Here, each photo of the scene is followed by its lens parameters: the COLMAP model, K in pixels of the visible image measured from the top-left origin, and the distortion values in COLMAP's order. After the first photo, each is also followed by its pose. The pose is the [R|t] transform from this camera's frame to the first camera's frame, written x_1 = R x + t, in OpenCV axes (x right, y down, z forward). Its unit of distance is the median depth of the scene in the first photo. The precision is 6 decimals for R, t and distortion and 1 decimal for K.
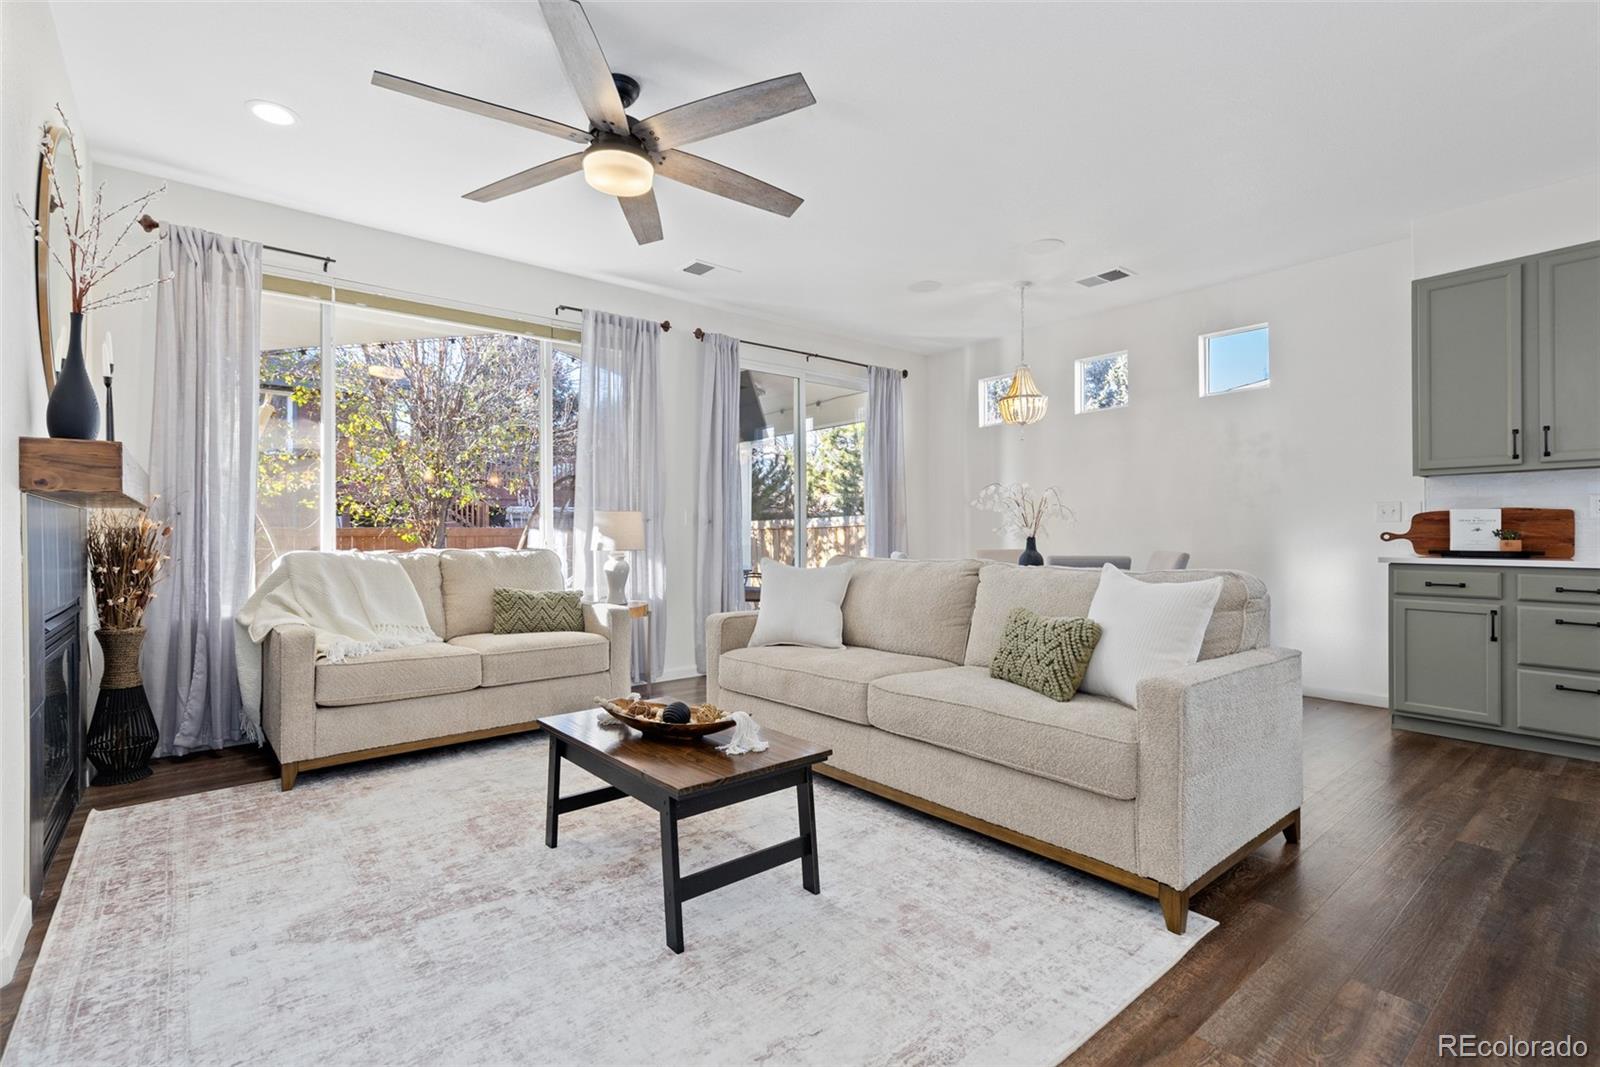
lens RADIAL K [[730.3, 0, 793.1], [0, 730.3, 530.9], [0, 0, 1]] dist [0.012355, -0.003723]
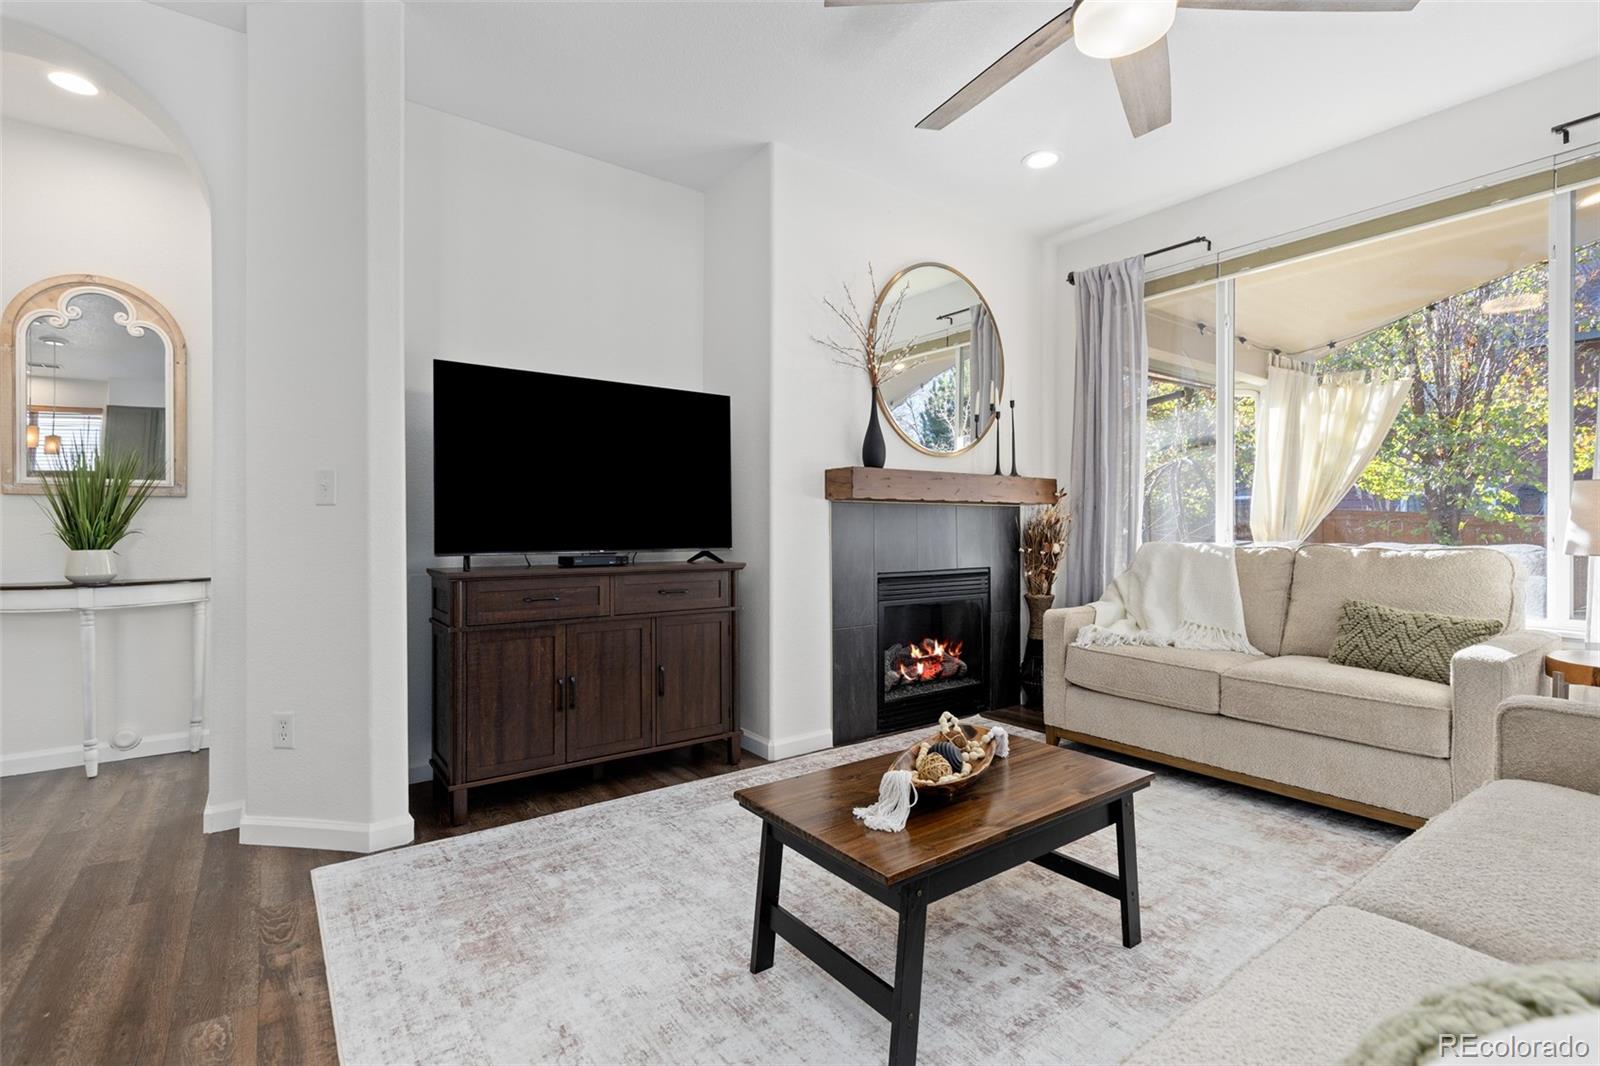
lens RADIAL K [[730.3, 0, 793.3], [0, 730.3, 528.0], [0, 0, 1]] dist [0.012355, -0.003723]
pose [[-0.060238, 0.005325, -0.998170, 0.389519], [0.006677, 0.999966, 0.004932, 0.001845], [0.998162, -0.006367, -0.060271, 0.560365]]
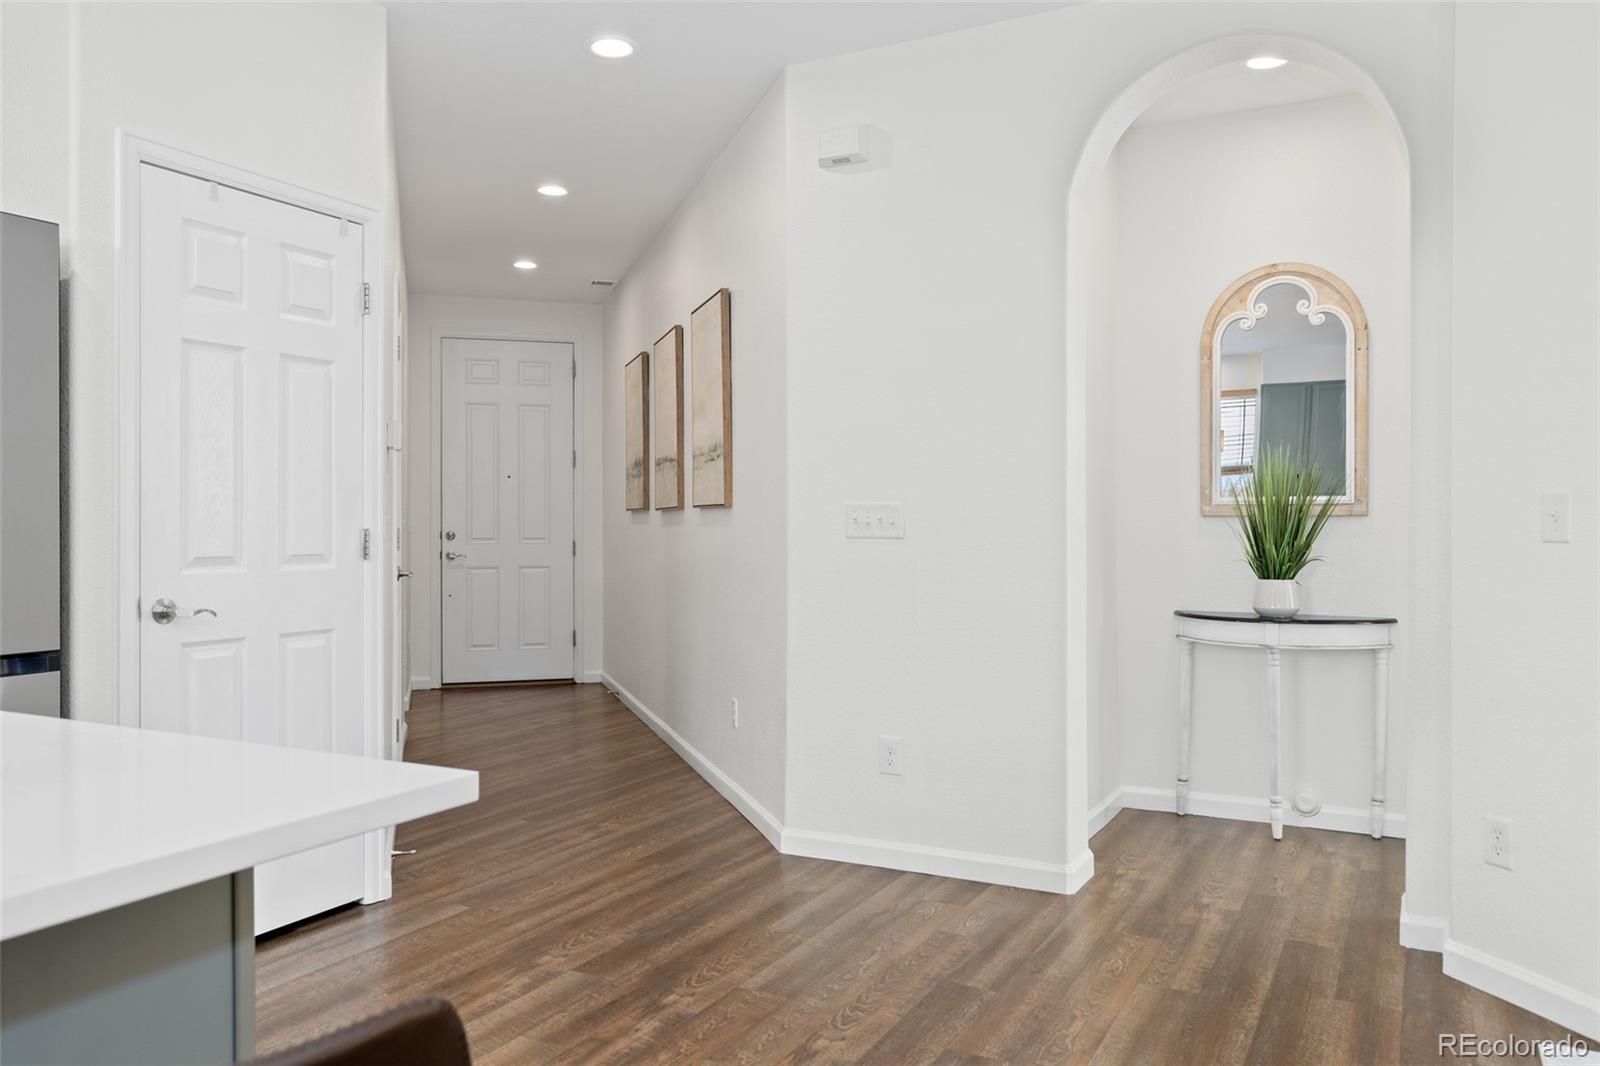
lens RADIAL K [[1172.4, 0, 795.2], [0, 1172.4, 524.1], [0, 0, 1]] dist [0.001829, -0.002277]
pose [[-0.923284, 0.003314, -0.384104, 0.498468], [0.004598, 0.999986, -0.002426, -0.030564], [0.384091, -0.004006, -0.923287, 0.609977]]
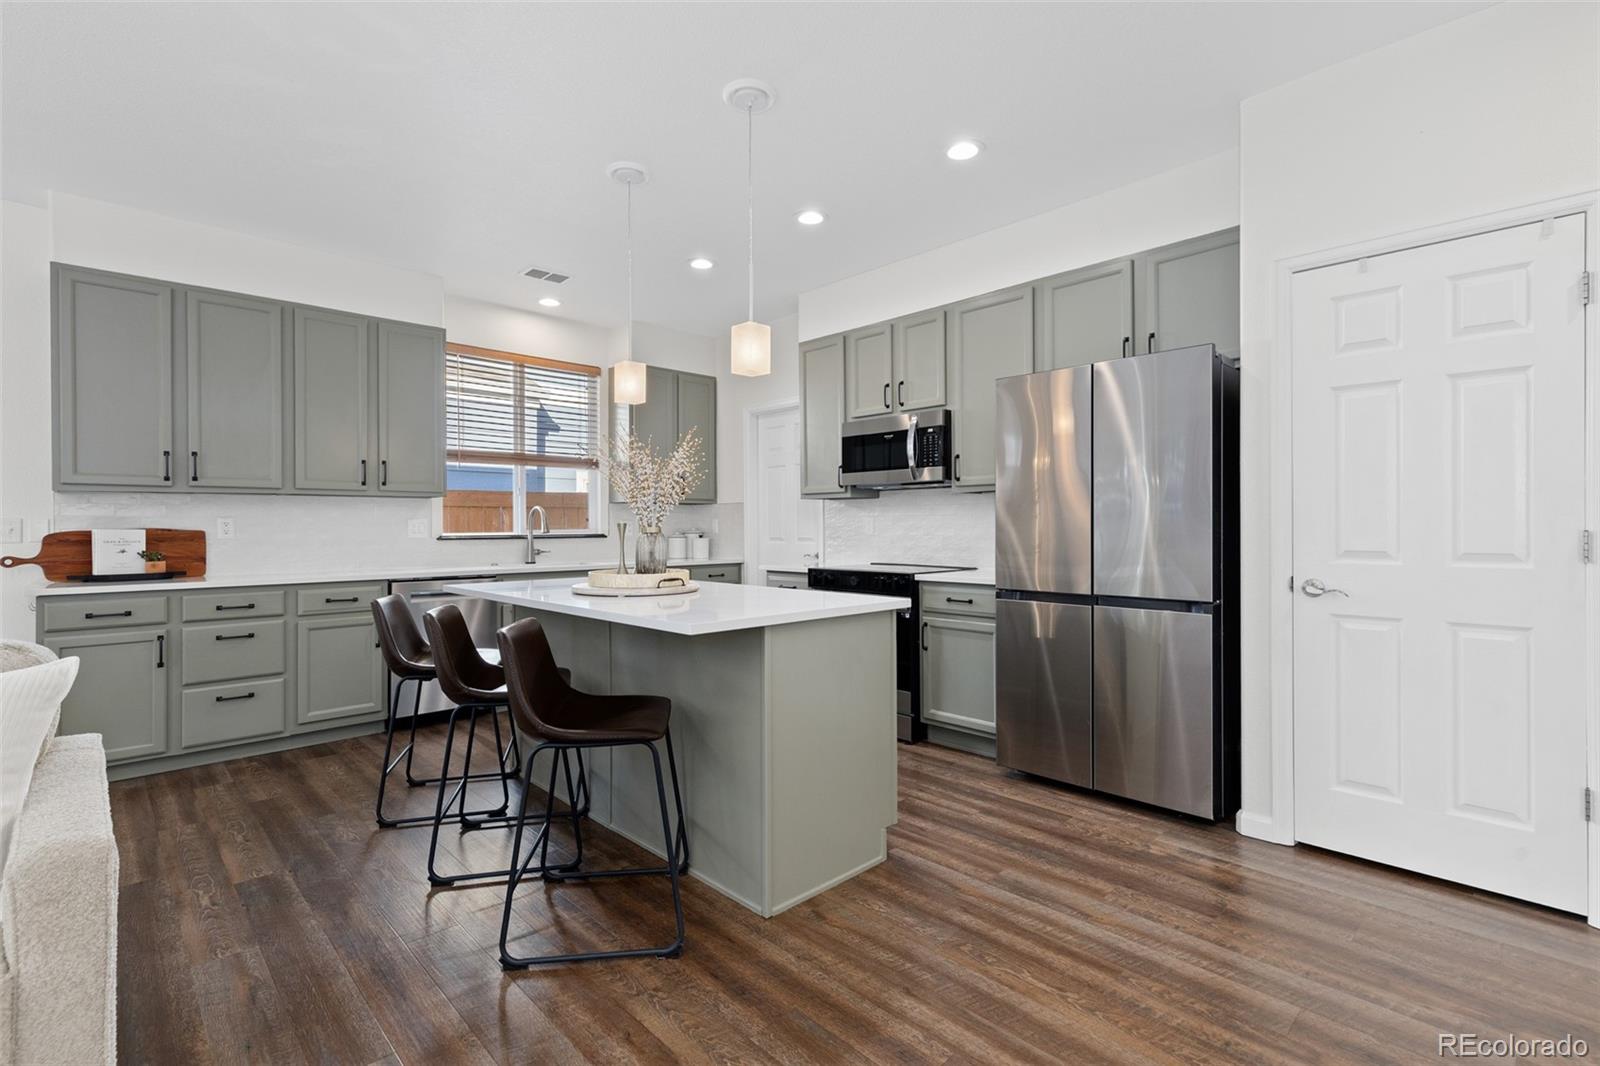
lens RADIAL K [[730.3, 0, 789.4], [0, 730.3, 522.3], [0, 0, 1]] dist [0.012355, -0.003723]
pose [[-0.079871, 0.006826, 0.996782, -0.087691], [0.001755, 0.999976, -0.006708, -0.033911], [-0.996804, 0.001214, -0.079881, 0.243055]]
